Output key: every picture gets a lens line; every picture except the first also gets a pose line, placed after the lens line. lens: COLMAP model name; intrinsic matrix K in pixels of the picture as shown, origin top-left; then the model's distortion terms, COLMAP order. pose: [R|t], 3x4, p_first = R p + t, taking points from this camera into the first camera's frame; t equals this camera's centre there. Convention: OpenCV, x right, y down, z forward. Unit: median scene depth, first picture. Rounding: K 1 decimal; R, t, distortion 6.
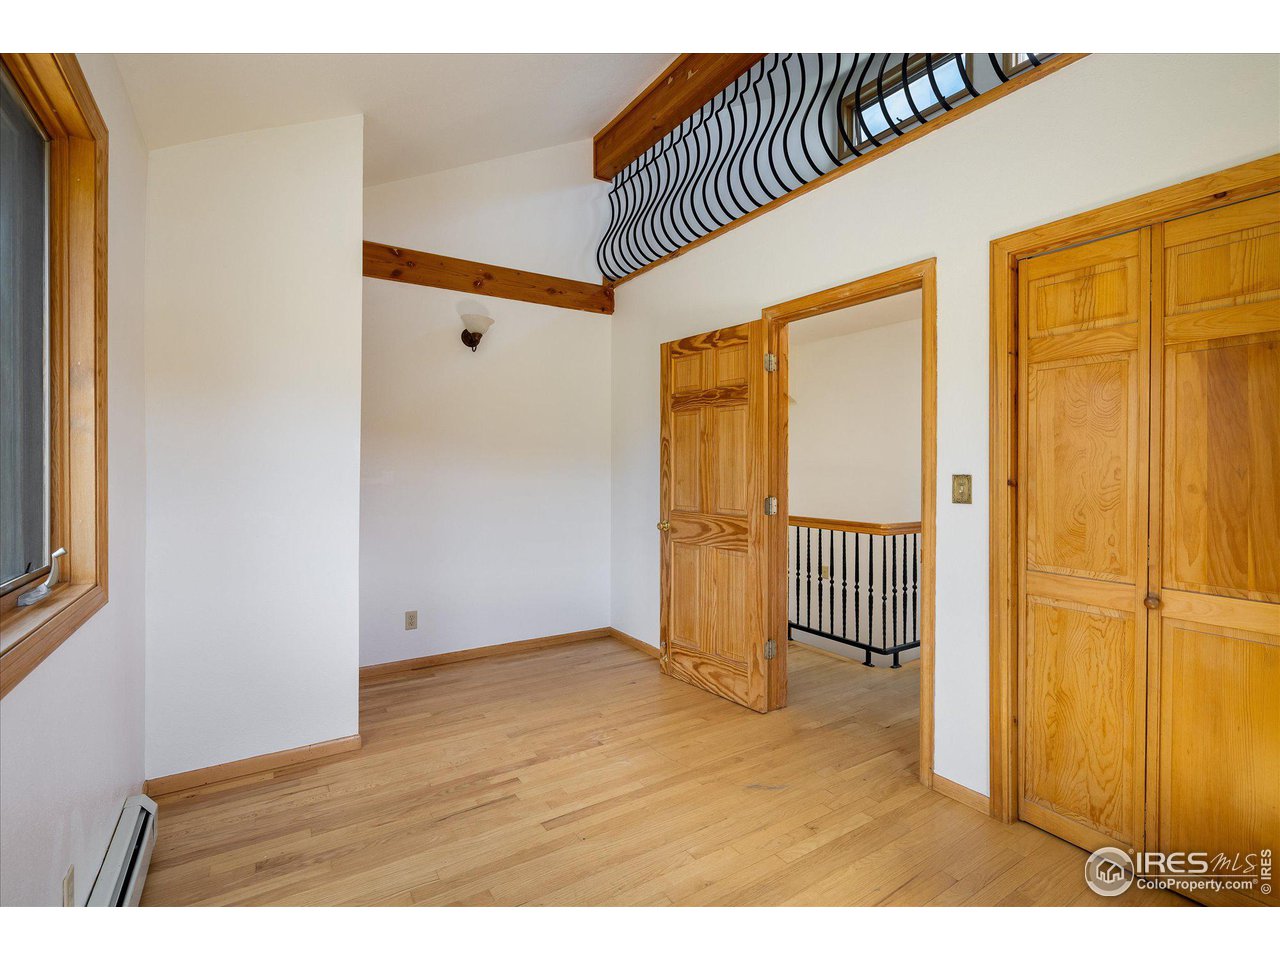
lens RADIAL K [[571.3, 0, 631.8], [0, 571.3, 467.8], [0, 0, 1]] dist [-0.008269, -0.000107]
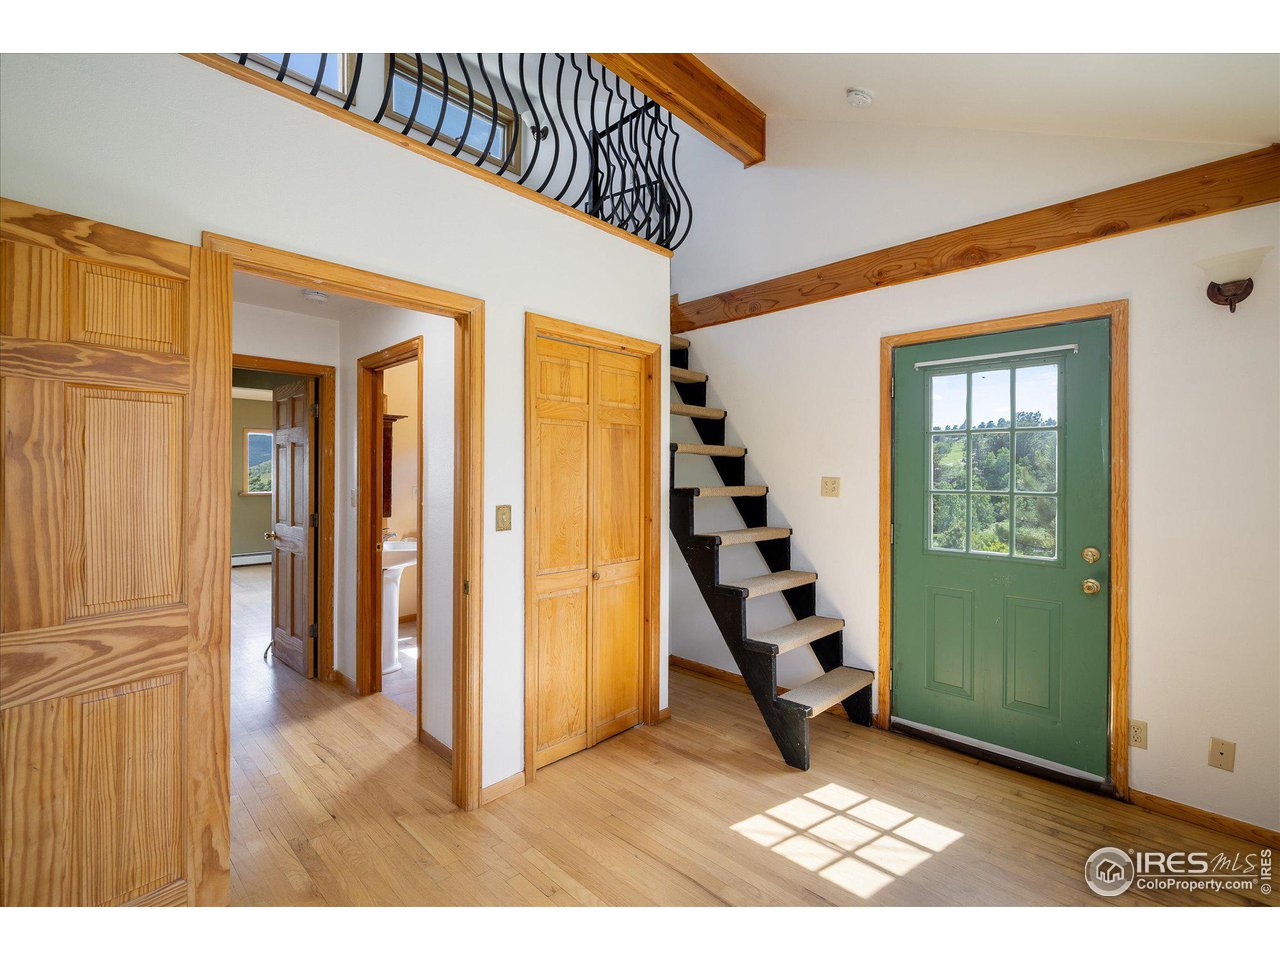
lens RADIAL K [[571.3, 0, 631.8], [0, 571.3, 467.8], [0, 0, 1]] dist [-0.008269, -0.000107]
pose [[-0.219283, -0.000011, 0.975661, -0.588674], [-0.002728, 0.999996, -0.000602, -0.063079], [-0.975657, -0.002794, -0.219283, 1.011648]]
